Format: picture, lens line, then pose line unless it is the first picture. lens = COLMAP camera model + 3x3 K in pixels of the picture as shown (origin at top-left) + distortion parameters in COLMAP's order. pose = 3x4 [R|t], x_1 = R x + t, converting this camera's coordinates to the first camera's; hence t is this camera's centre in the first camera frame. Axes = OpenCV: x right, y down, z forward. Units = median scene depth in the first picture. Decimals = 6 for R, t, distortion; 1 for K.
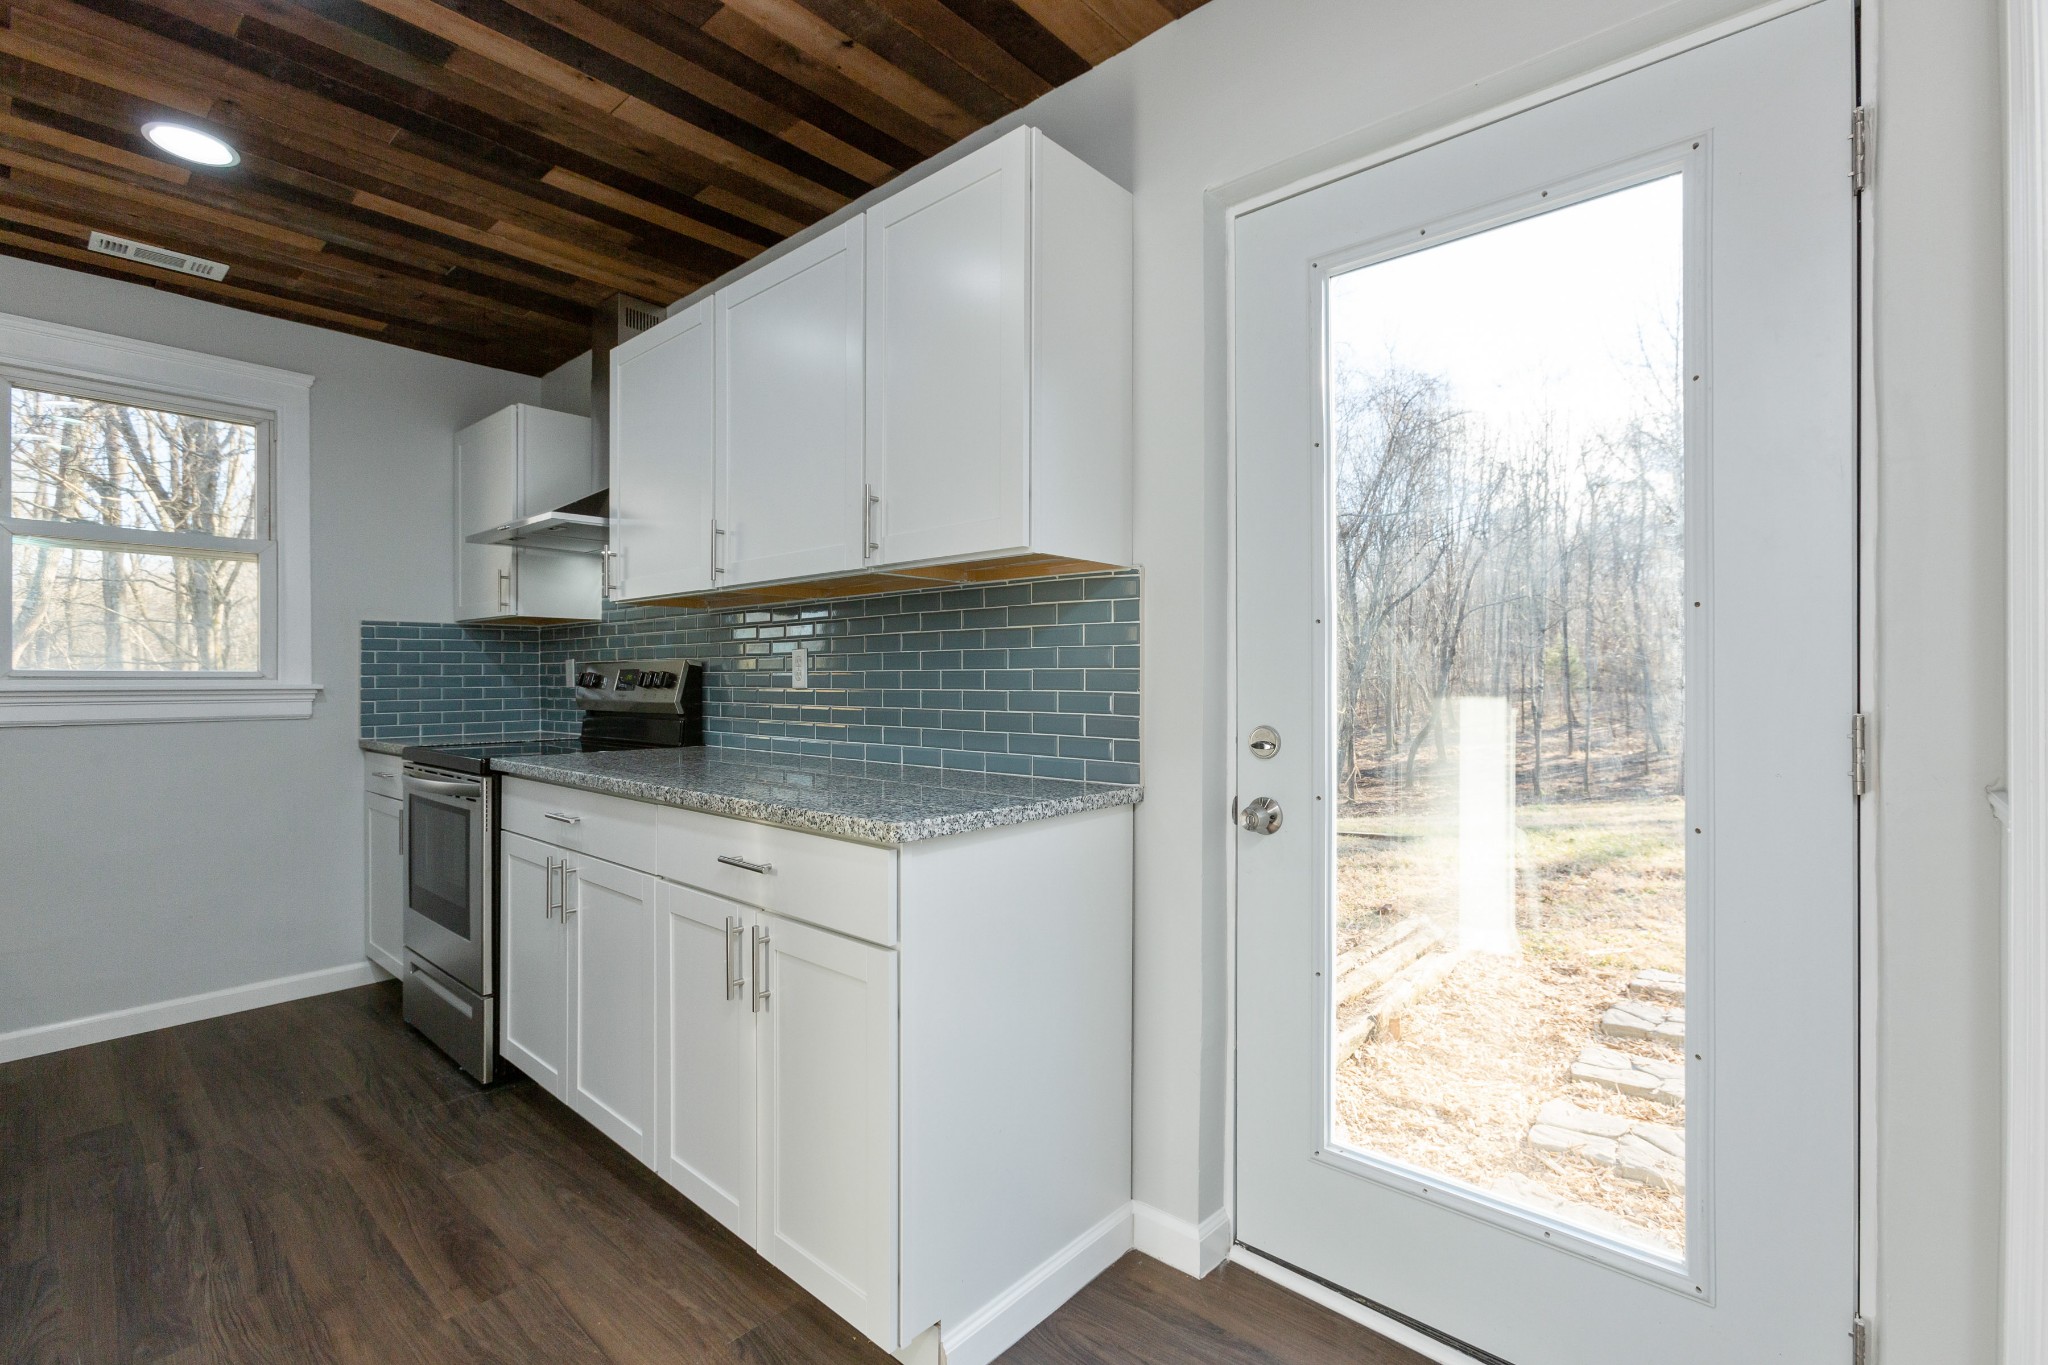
lens RADIAL K [[925.0, 0, 1032.0], [0, 925.0, 685.8], [0, 0, 1]] dist [-0.011740, 0.007484]
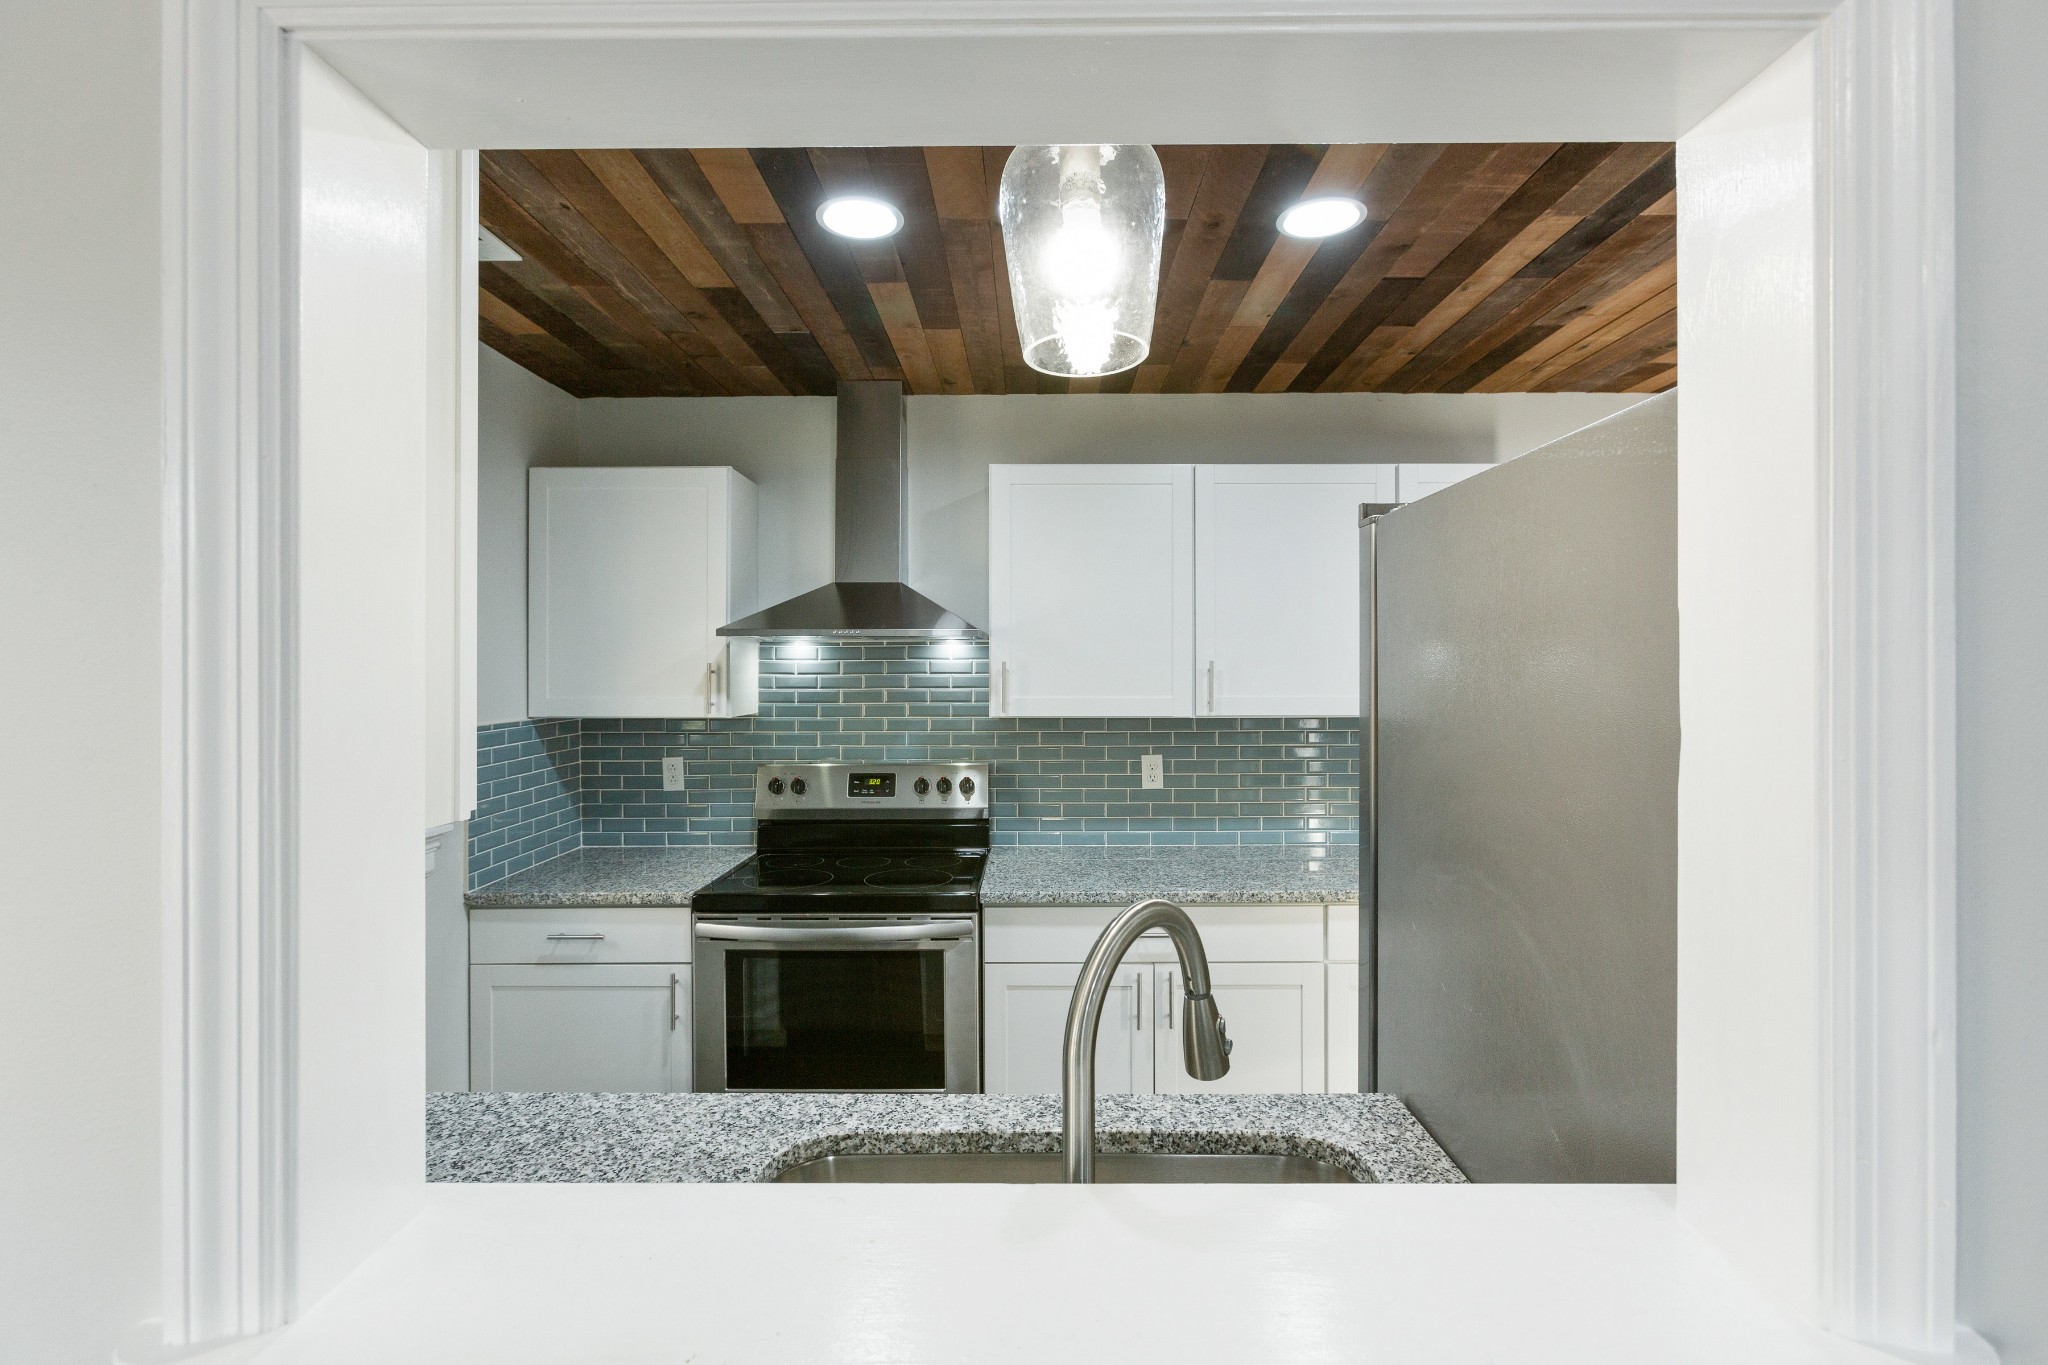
lens RADIAL K [[925.0, 0, 1037.1], [0, 925.0, 677.3], [0, 0, 1]] dist [-0.011740, 0.007484]
pose [[0.750253, -0.009232, 0.661087, -0.939070], [0.006470, 0.999957, 0.006621, -0.121302], [-0.661120, -0.000690, 0.750280, 0.183823]]
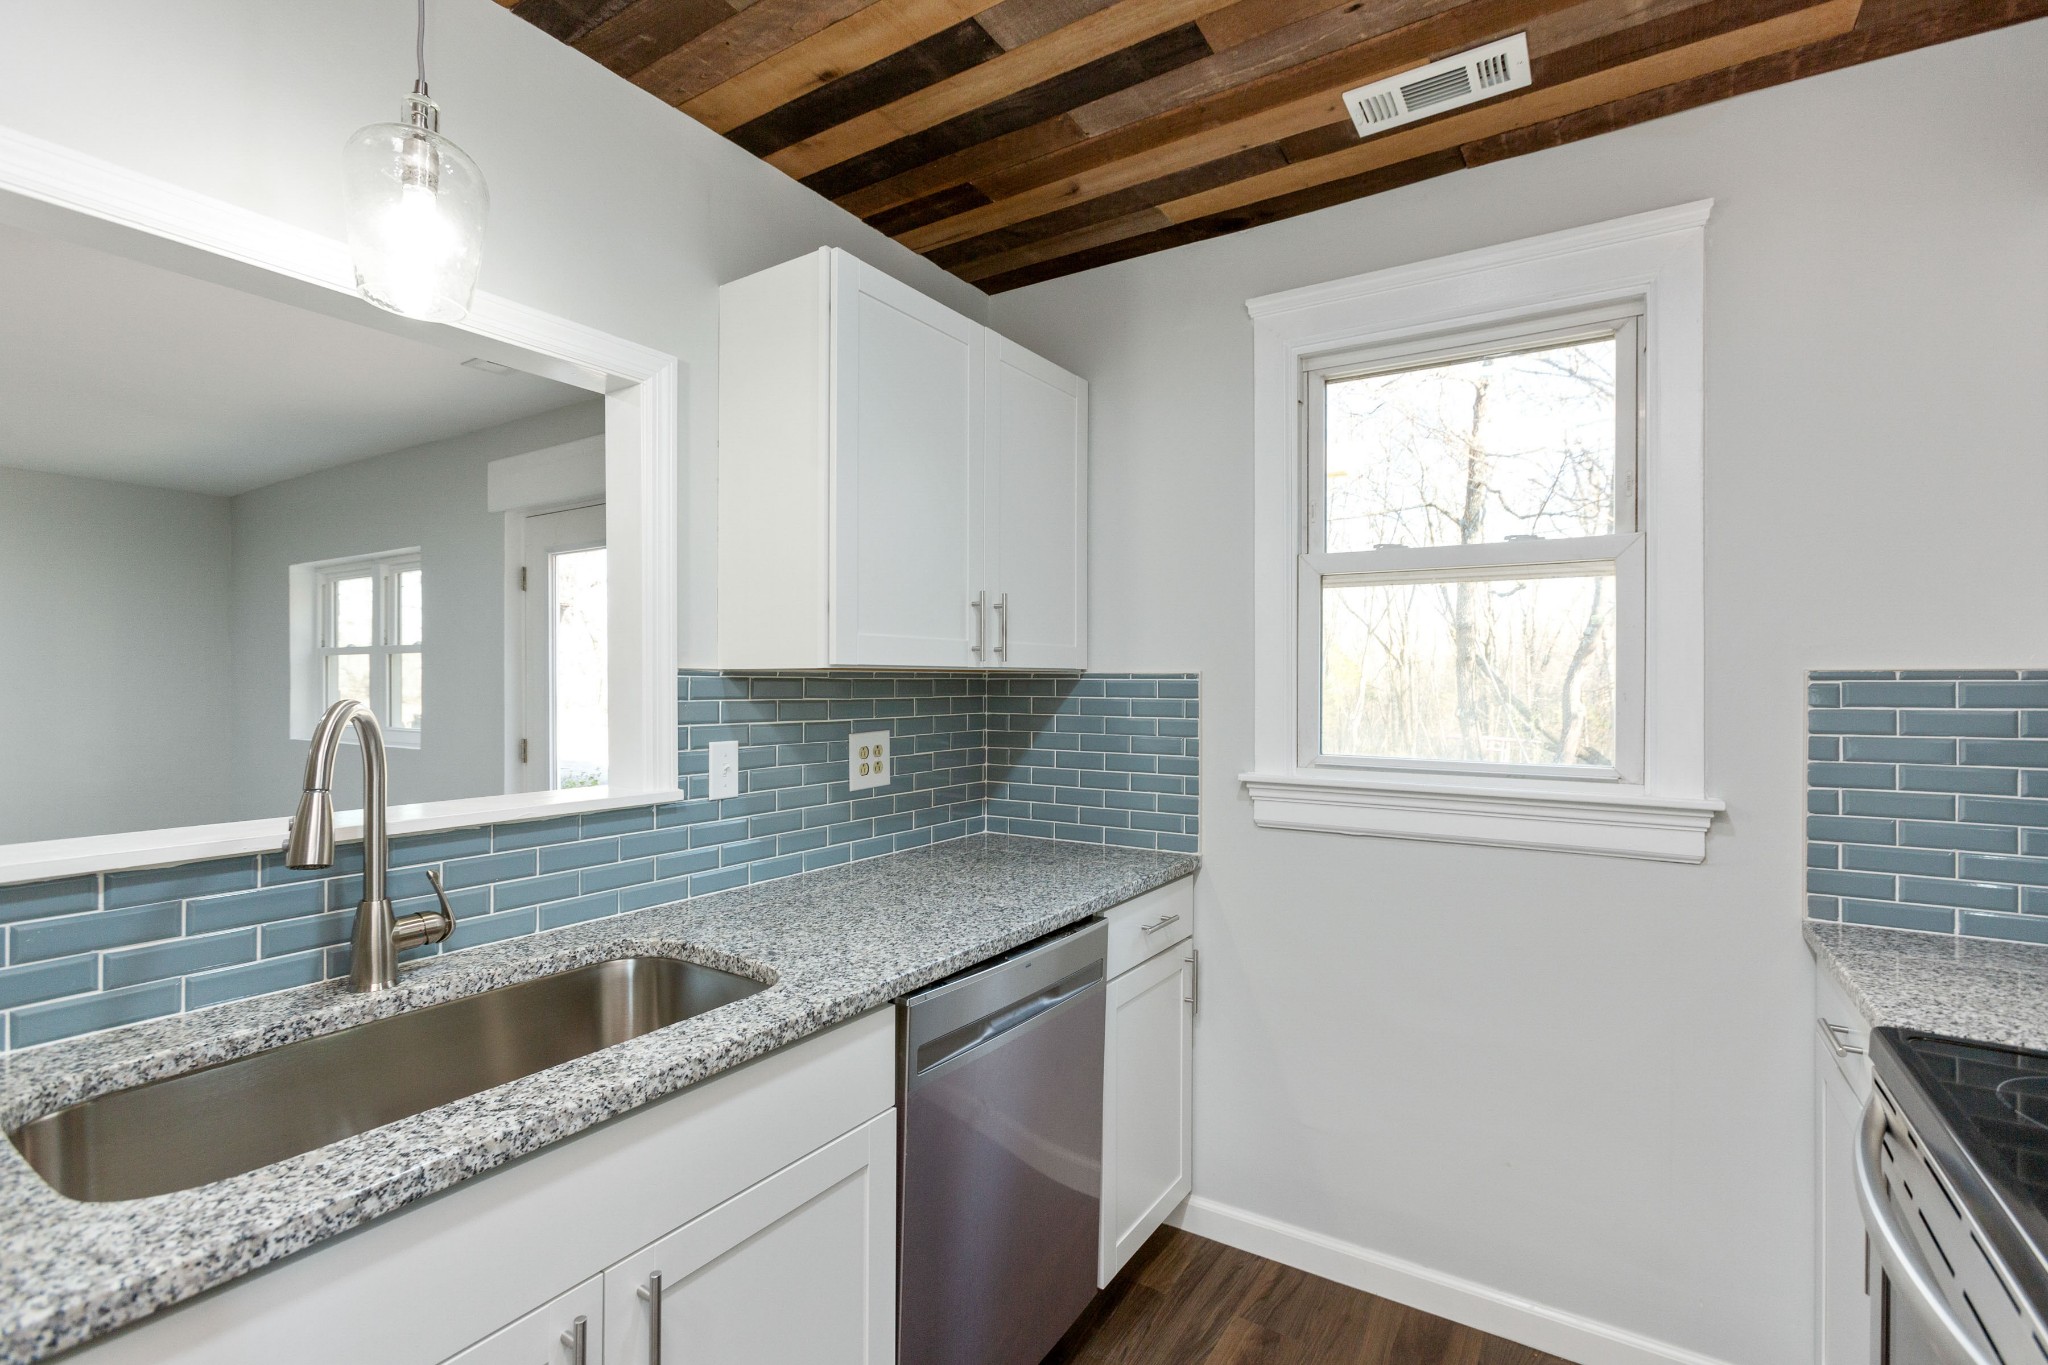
lens RADIAL K [[925.0, 0, 1029.1], [0, 925.0, 683.5], [0, 0, 1]] dist [-0.011740, 0.007484]
pose [[0.151173, 0.002755, -0.988503, -0.343301], [-0.010164, 0.999948, 0.001232, -0.066312], [0.988455, 0.009861, 0.151193, 0.570562]]
